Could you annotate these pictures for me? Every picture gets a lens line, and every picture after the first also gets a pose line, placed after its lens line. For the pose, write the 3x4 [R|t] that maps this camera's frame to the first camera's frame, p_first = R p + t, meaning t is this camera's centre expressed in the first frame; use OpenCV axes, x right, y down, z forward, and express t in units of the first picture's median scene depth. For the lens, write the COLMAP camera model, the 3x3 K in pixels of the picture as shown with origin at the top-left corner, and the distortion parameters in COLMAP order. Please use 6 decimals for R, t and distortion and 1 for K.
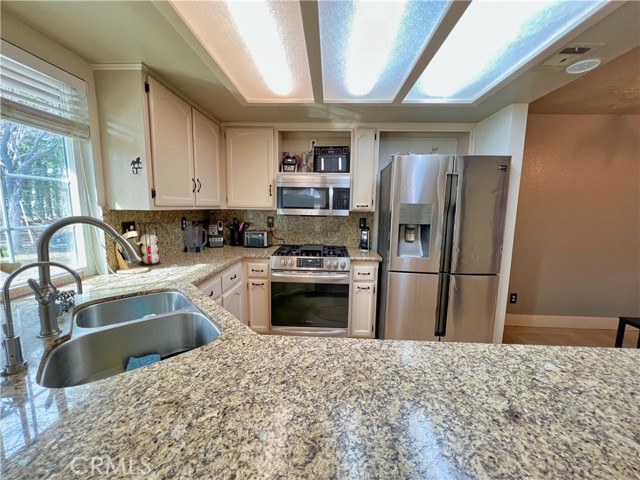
lens RADIAL K [[256.7, 0, 320.0], [0, 256.7, 240.0], [0, 0, 1]] dist [-0.001496, -0.000020]
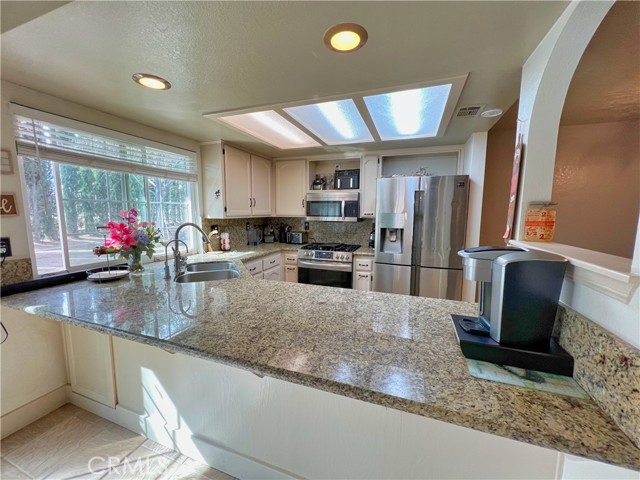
lens RADIAL K [[256.3, 0, 320.0], [0, 256.3, 240.0], [0, 0, 1]] dist [0.000016, 0.000036]
pose [[0.952818, 0.023881, -0.302601, 0.357226], [-0.028921, 0.999507, -0.012184, 0.023595], [0.302161, 0.020360, 0.953039, -0.339206]]
